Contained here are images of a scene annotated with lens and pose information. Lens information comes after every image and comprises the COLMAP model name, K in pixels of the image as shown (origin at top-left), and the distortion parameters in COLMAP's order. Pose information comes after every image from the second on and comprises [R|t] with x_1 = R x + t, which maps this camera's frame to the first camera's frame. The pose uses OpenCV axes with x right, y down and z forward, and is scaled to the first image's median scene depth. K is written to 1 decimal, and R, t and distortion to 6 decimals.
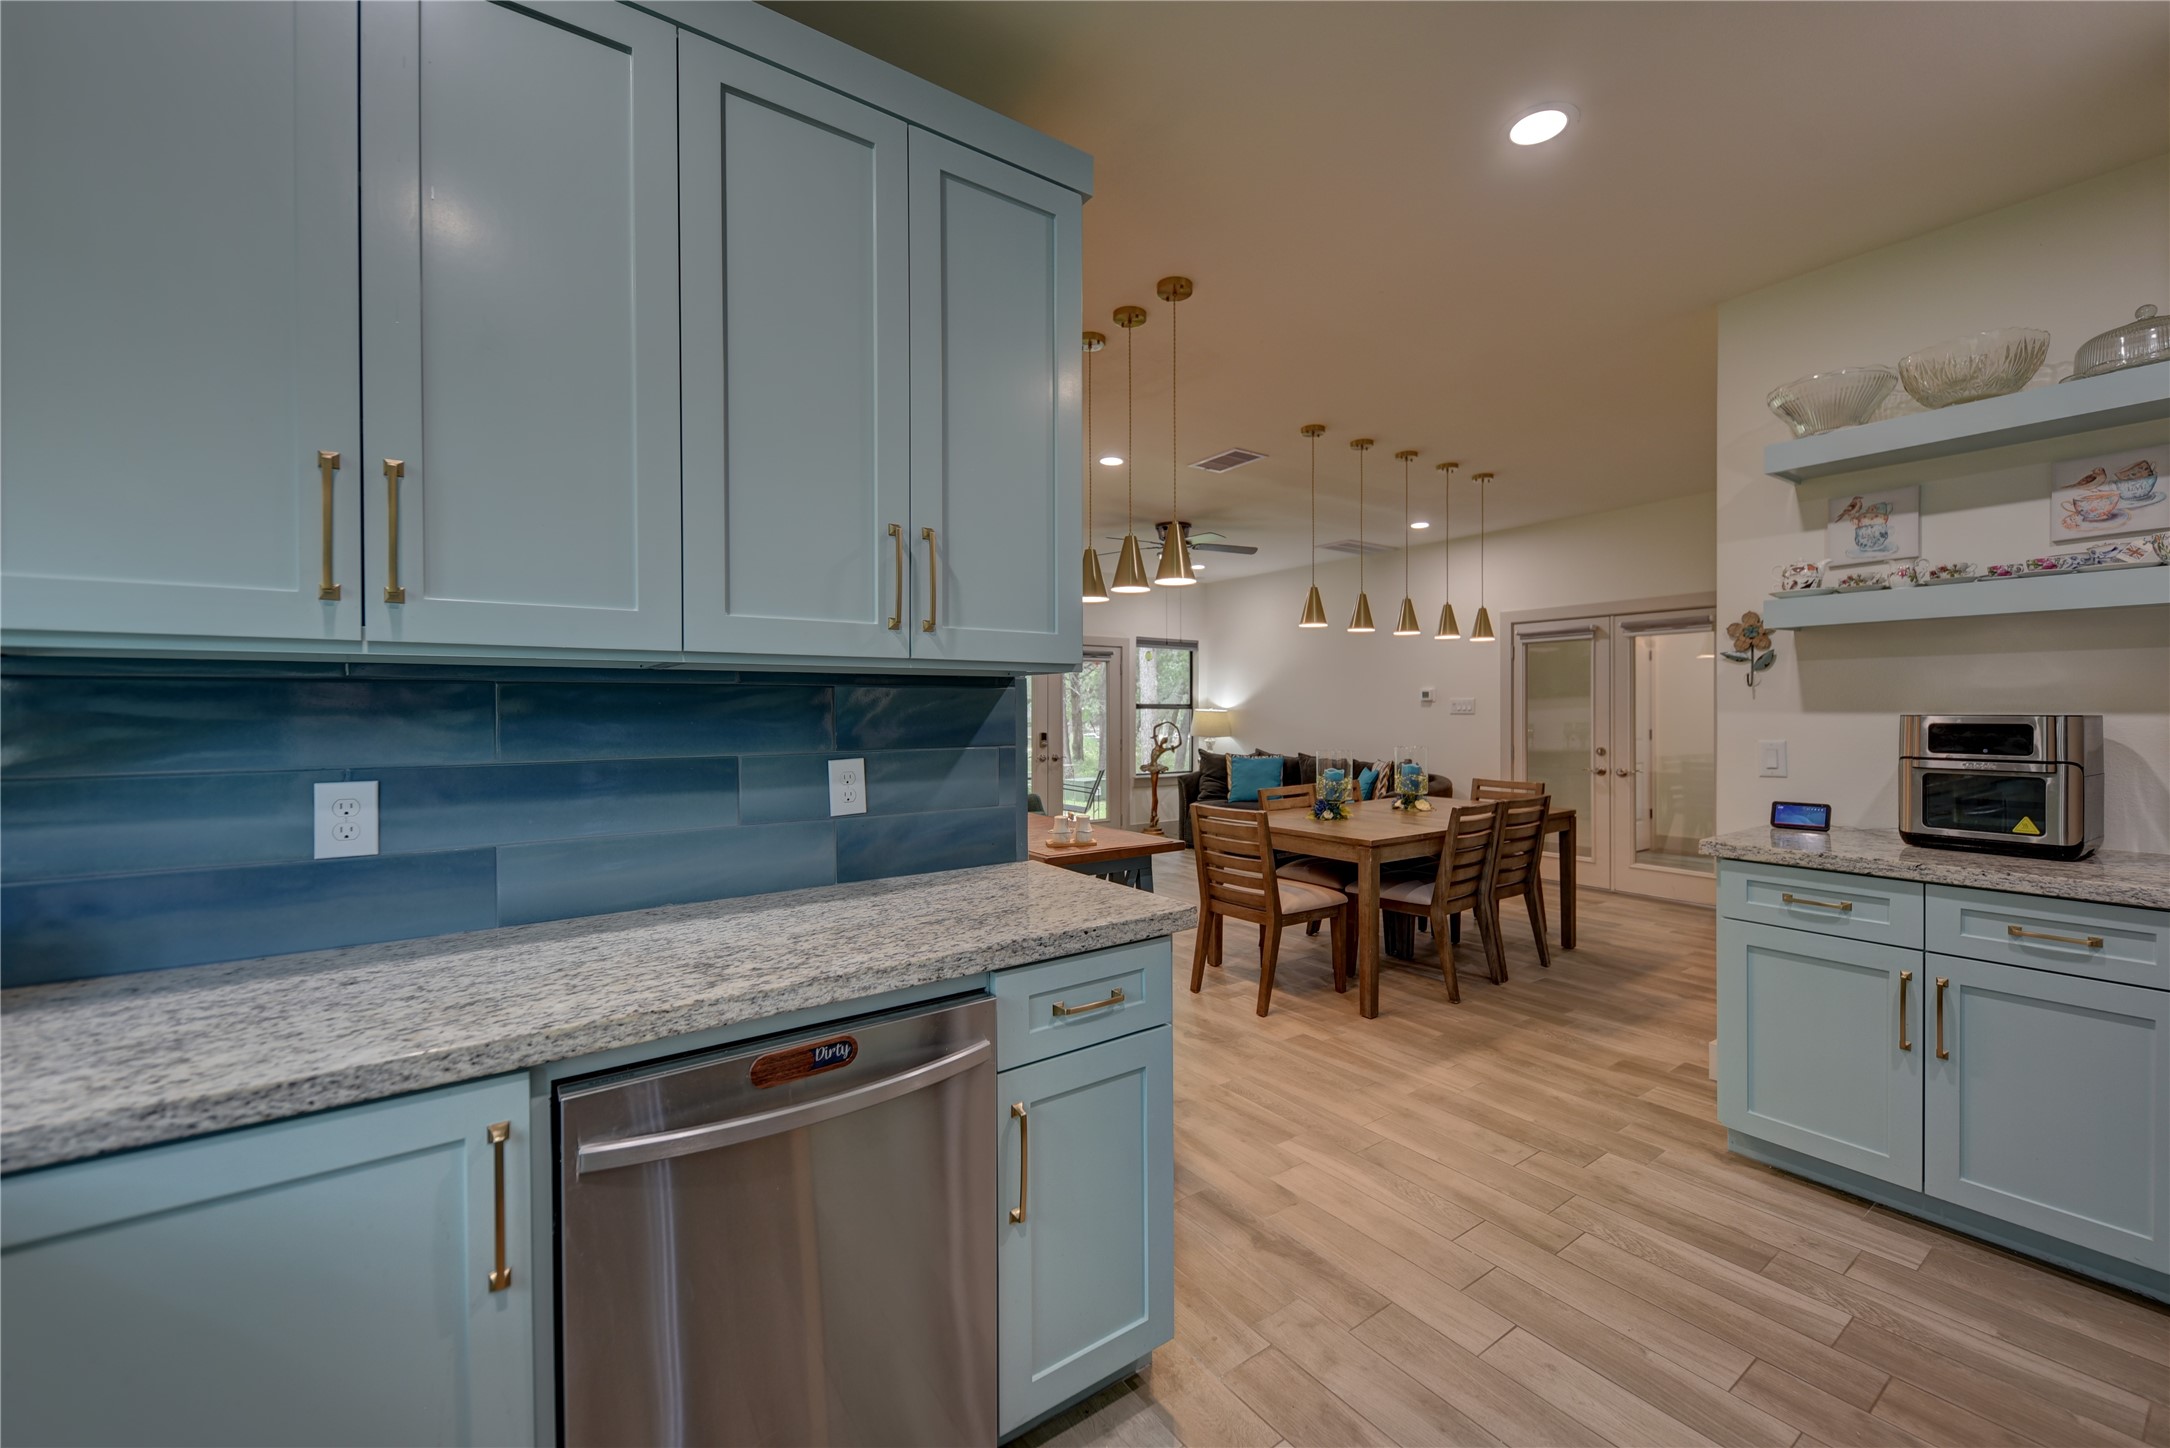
lens RADIAL K [[867.7, 0, 1119.9], [0, 867.7, 713.5], [0, 0, 1]] dist [0.022030, -0.008808]
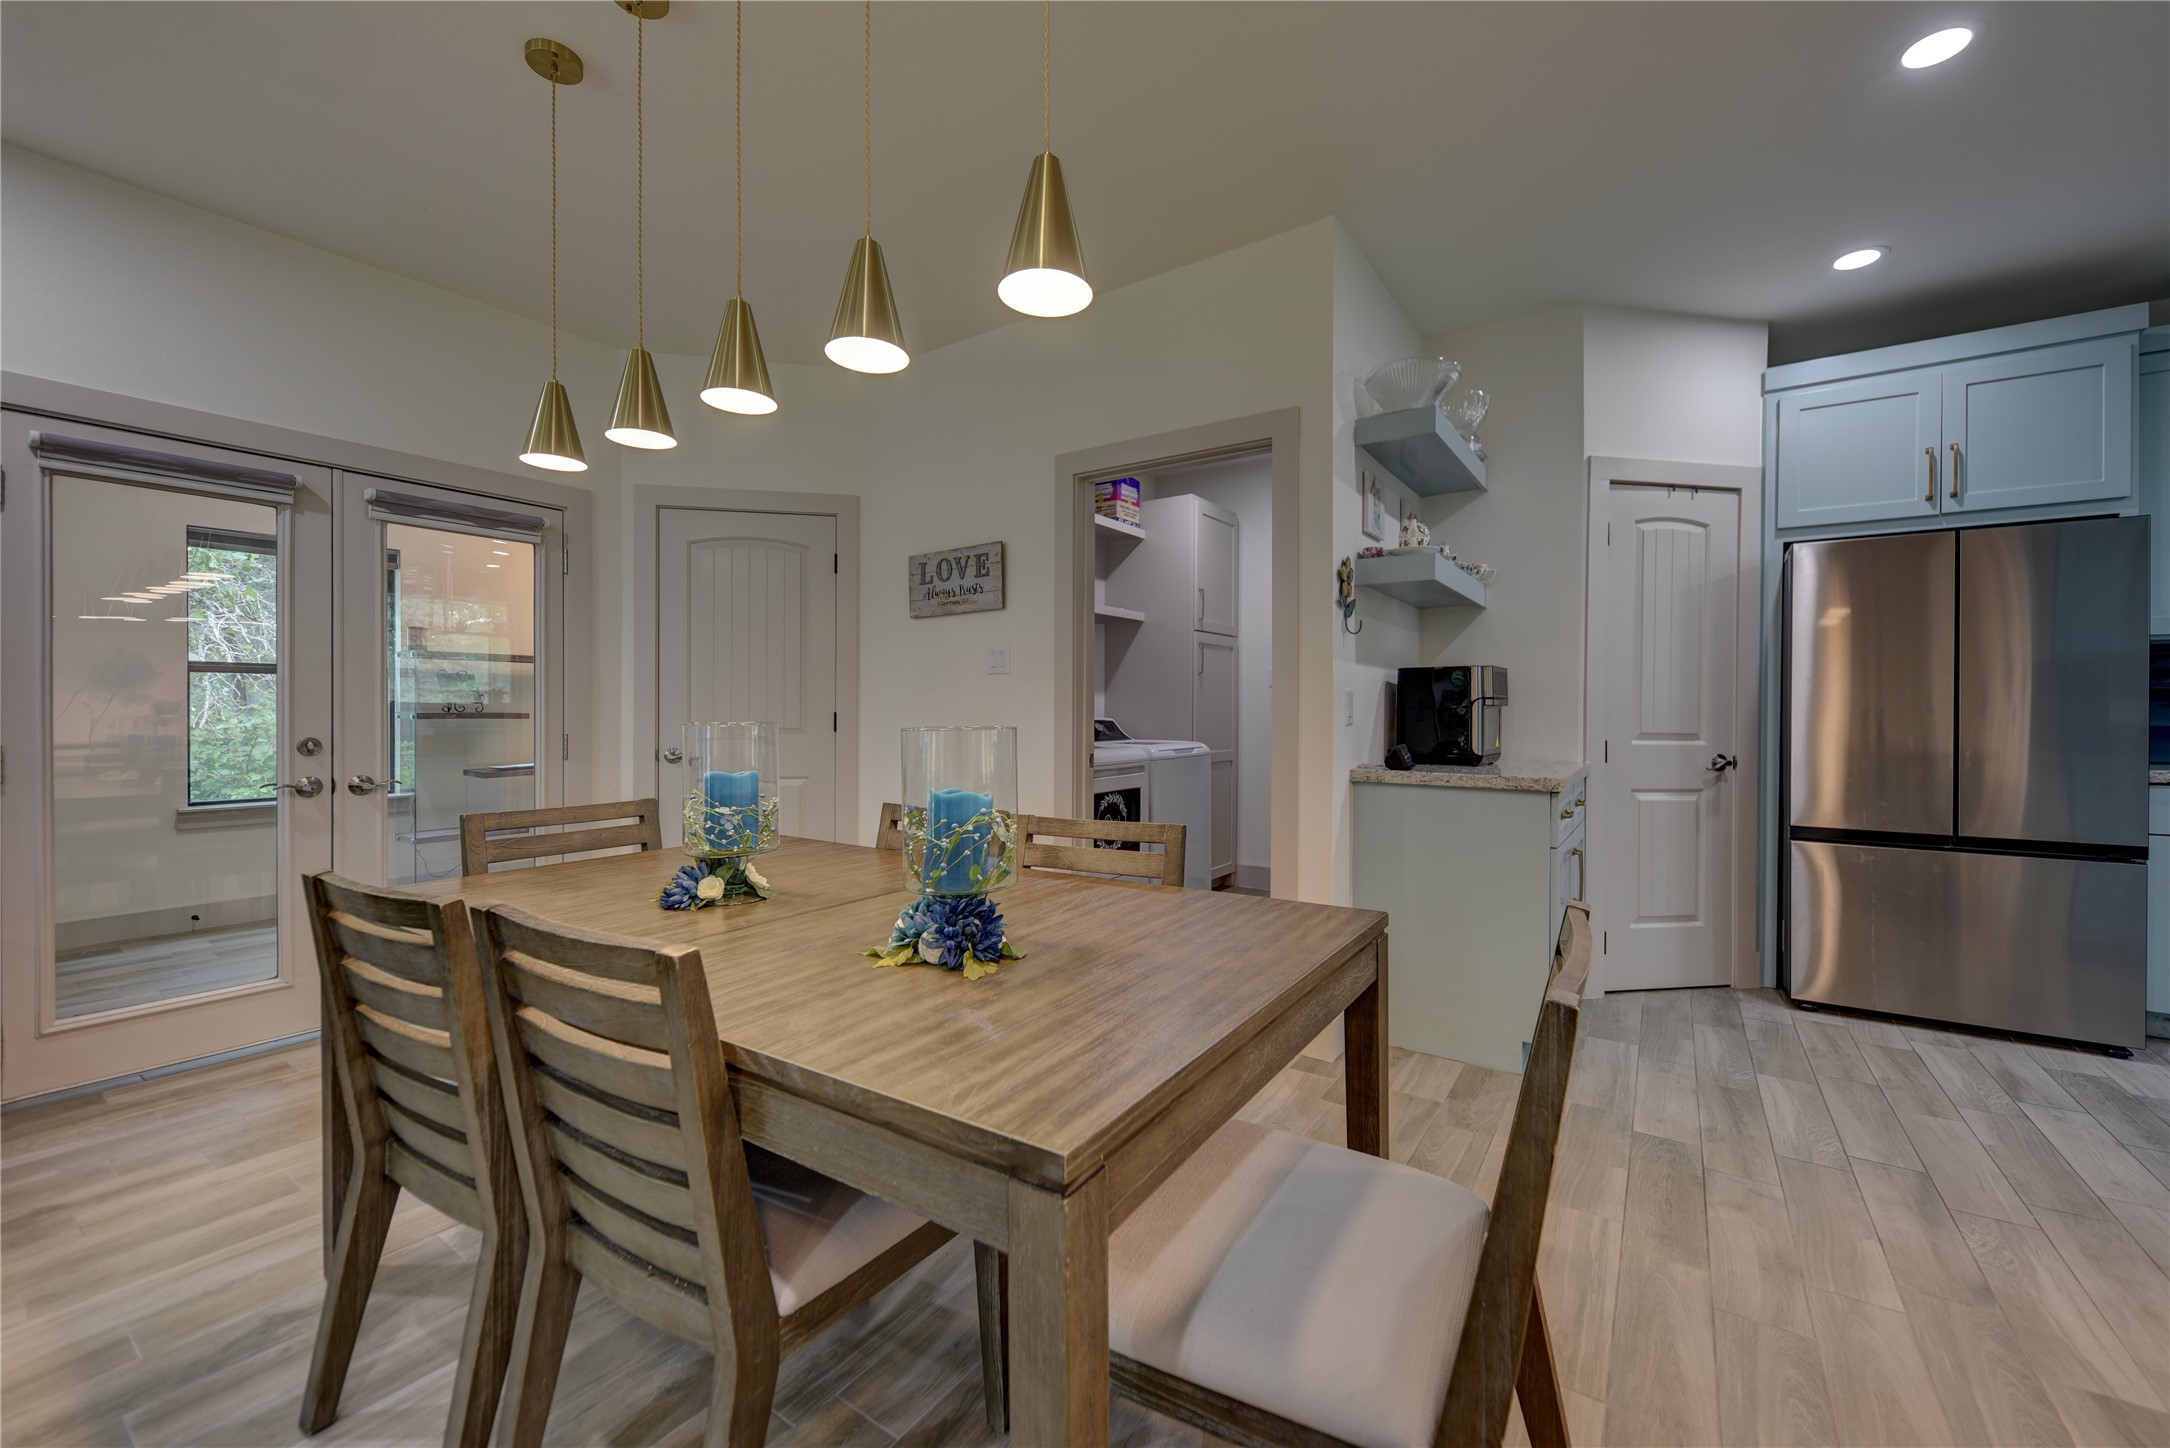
lens RADIAL K [[840.7, 0, 1115.9], [0, 840.7, 714.4], [0, 0, 1]] dist [0.018152, -0.007626]
pose [[-0.343139, -0.000484, 0.939284, -0.082099], [0.003514, 0.999992, 0.001799, 0.062792], [-0.939278, 0.003918, -0.343135, 1.727361]]
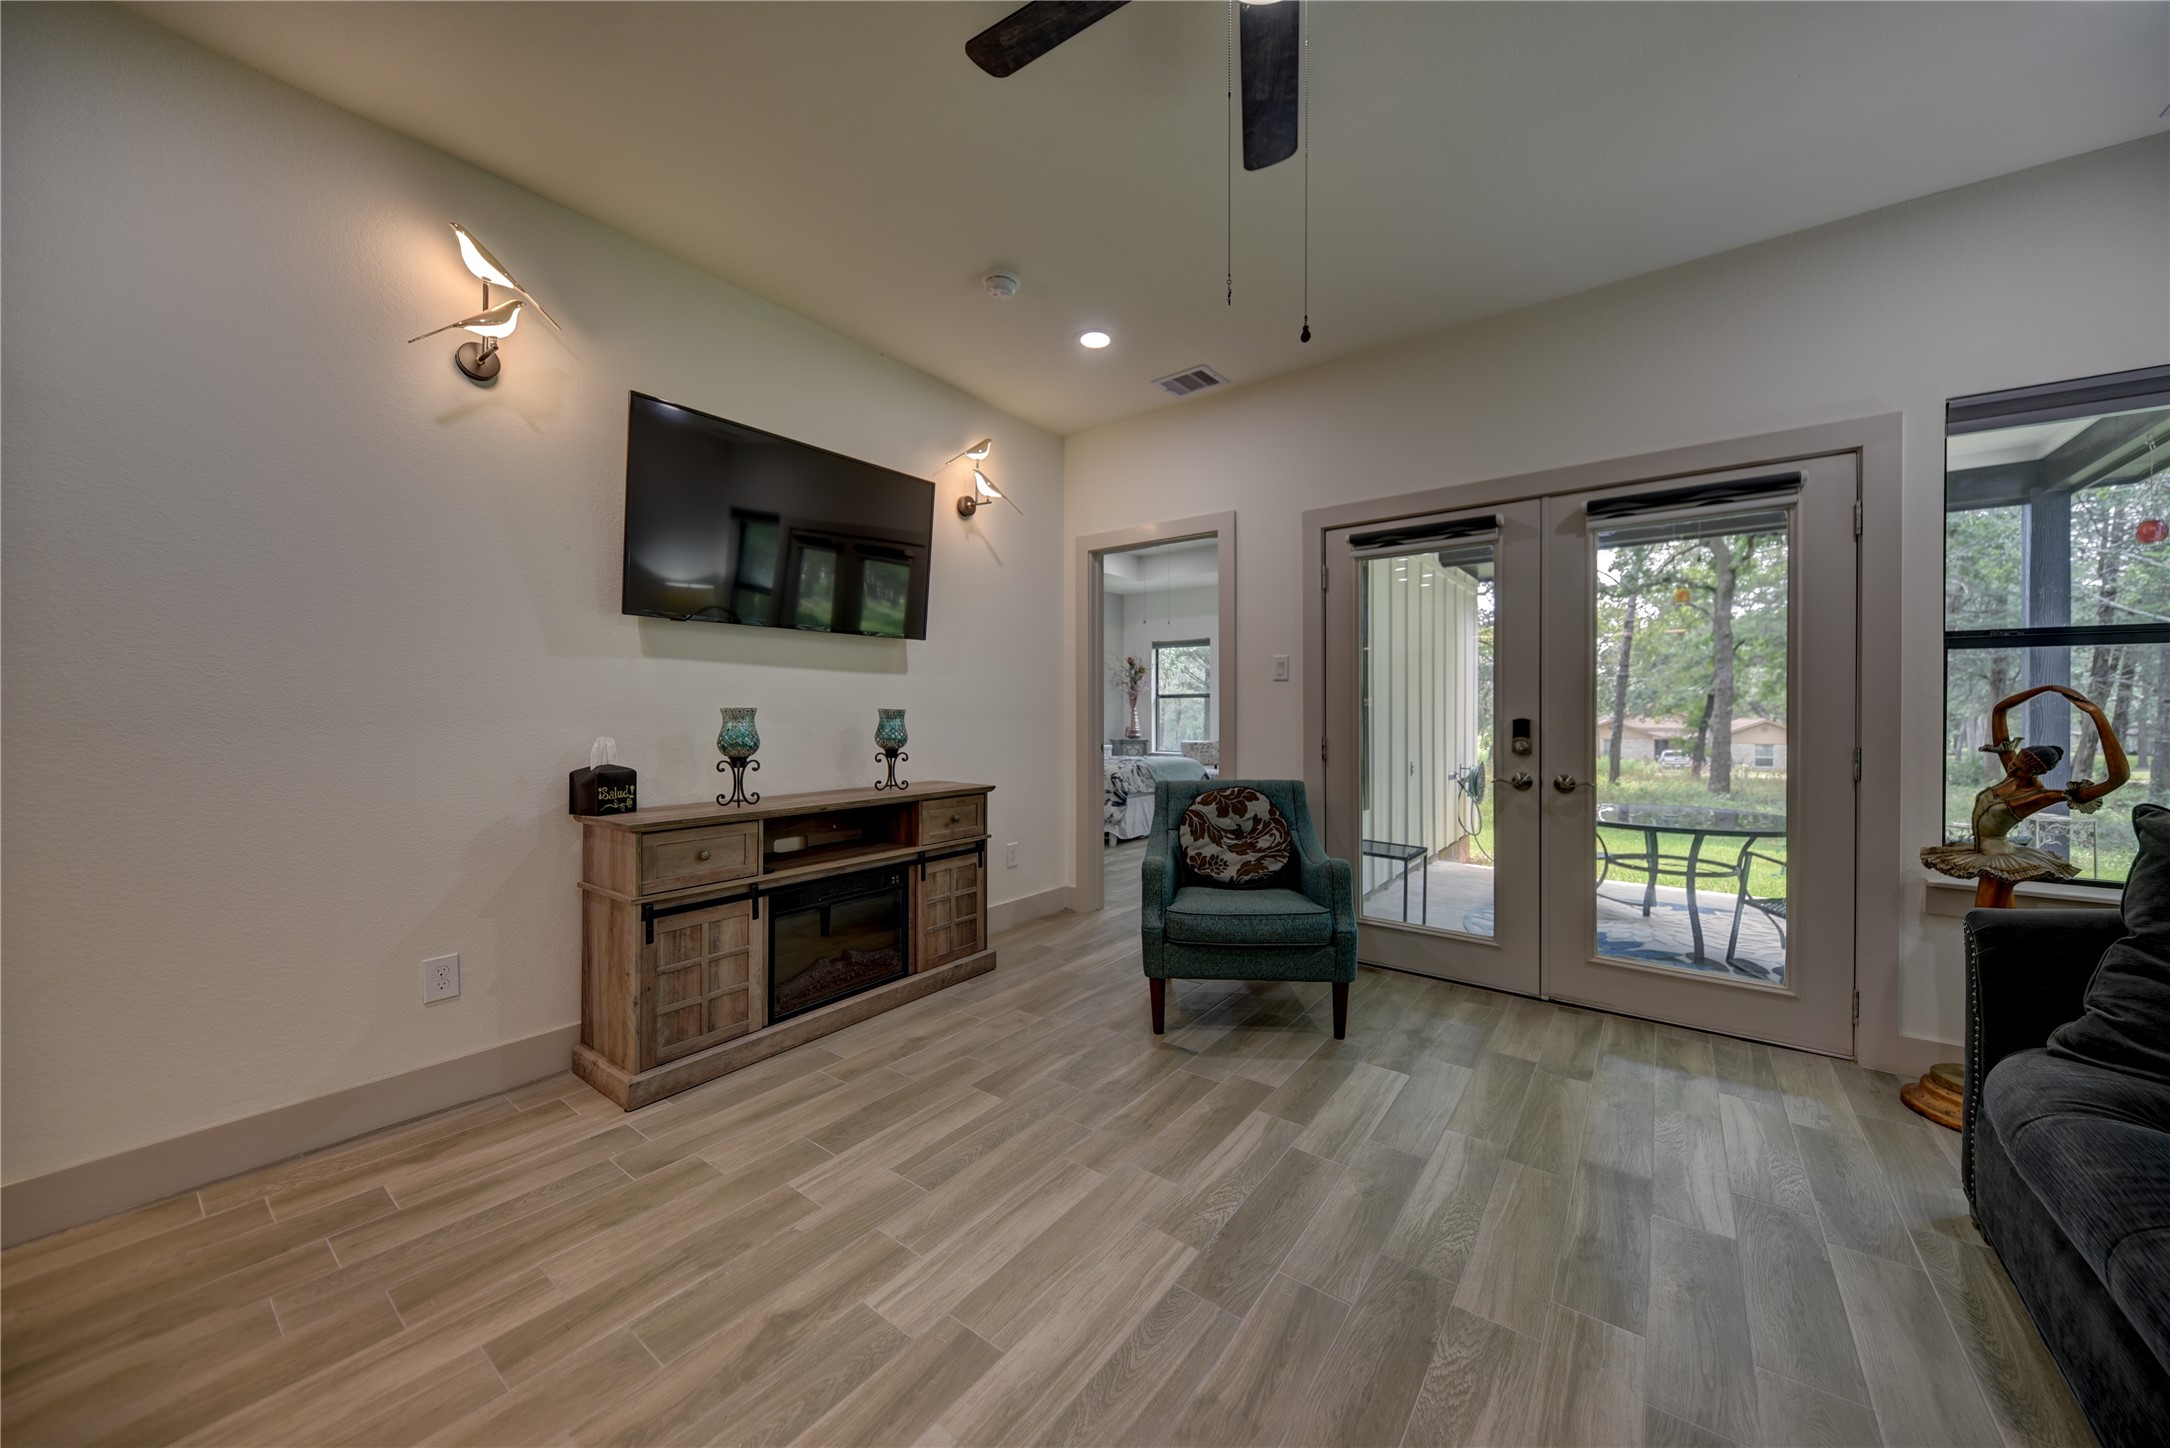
lens RADIAL K [[751.4, 0, 1115.3], [0, 751.4, 713.7], [0, 0, 1]] dist [0.012528, -0.007145]
pose [[0.298916, 0.007059, -0.954253, 0.594109], [-0.005820, 0.999968, 0.005574, 0.058061], [0.954262, 0.003887, 0.298947, 2.207914]]
